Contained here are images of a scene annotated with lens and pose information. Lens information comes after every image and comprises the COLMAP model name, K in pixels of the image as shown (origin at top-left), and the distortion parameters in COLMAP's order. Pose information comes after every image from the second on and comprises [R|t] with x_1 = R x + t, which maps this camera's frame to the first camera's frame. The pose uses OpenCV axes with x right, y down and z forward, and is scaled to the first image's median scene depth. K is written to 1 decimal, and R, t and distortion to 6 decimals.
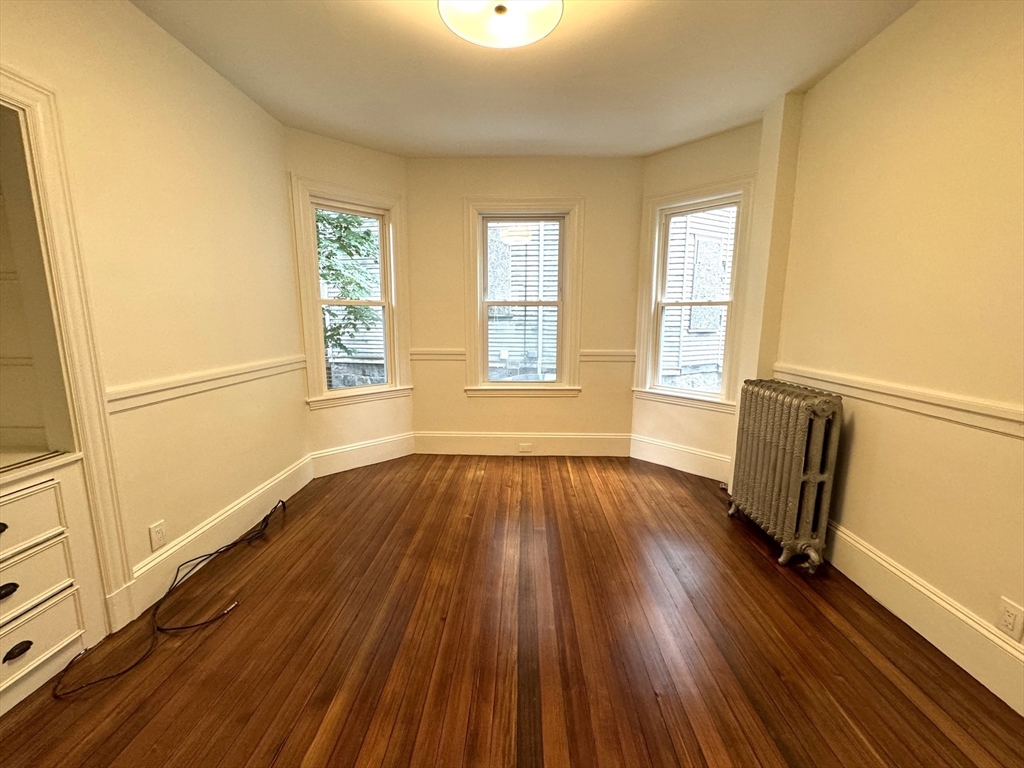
lens RADIAL K [[410.9, 0, 512.0], [0, 410.9, 384.0], [0, 0, 1]] dist [0.000862, 0.000200]
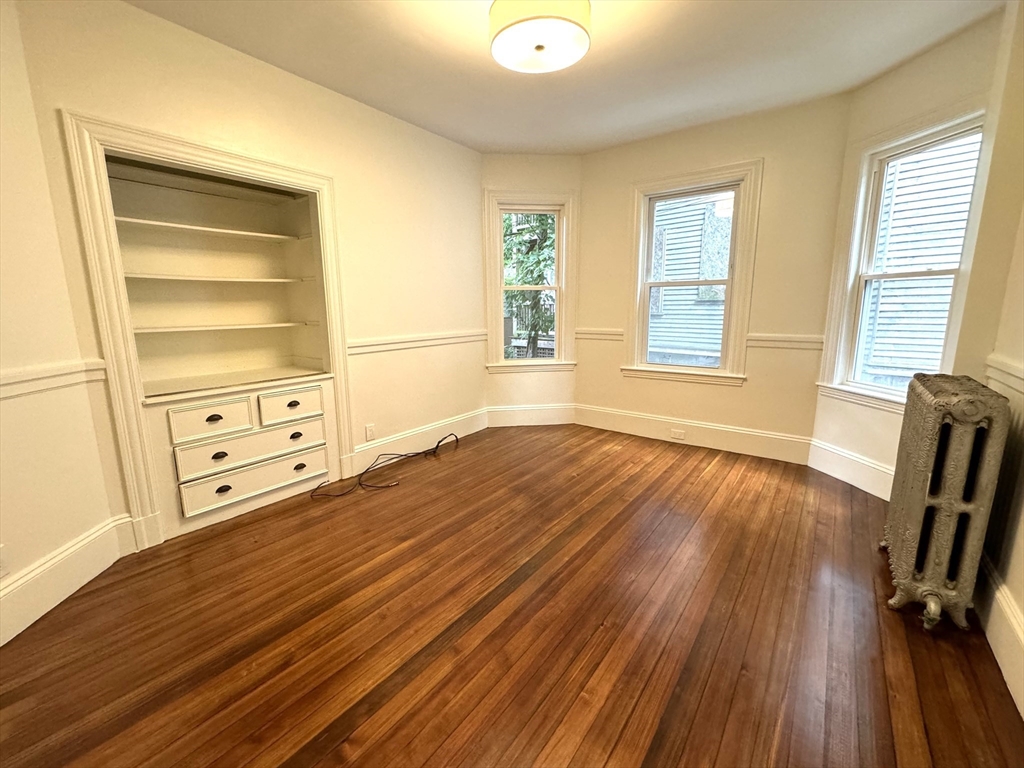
lens RADIAL K [[429.6, 0, 513.2], [0, 429.6, 382.2], [0, 0, 1]] dist [0.001706, 0.000398]
pose [[0.816820, 0.092584, -0.569415, 0.337971], [-0.082540, 0.995639, 0.043484, 0.027024], [0.570957, 0.011481, 0.820900, -0.053028]]
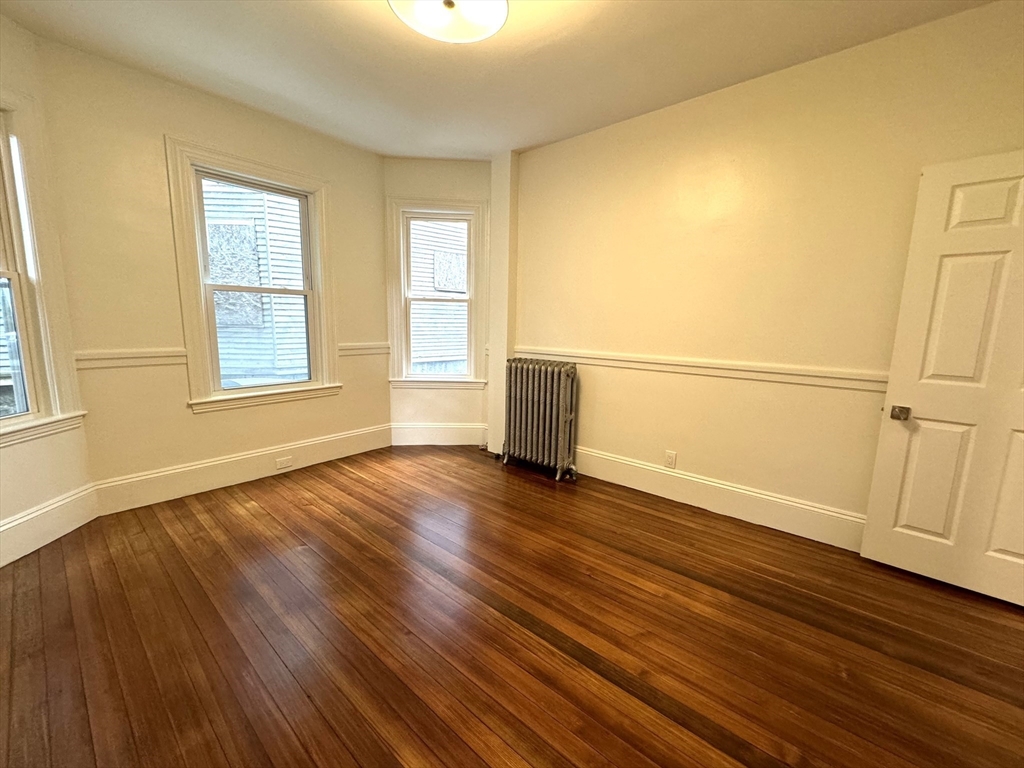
lens RADIAL K [[414.6, 0, 509.1], [0, 414.6, 383.0], [0, 0, 1]] dist [-0.001382, -0.000058]
pose [[0.632631, -0.107465, 0.766961, -0.374150], [0.105930, 0.993025, 0.051764, -0.002260], [-0.767175, 0.048496, 0.639602, 0.118427]]
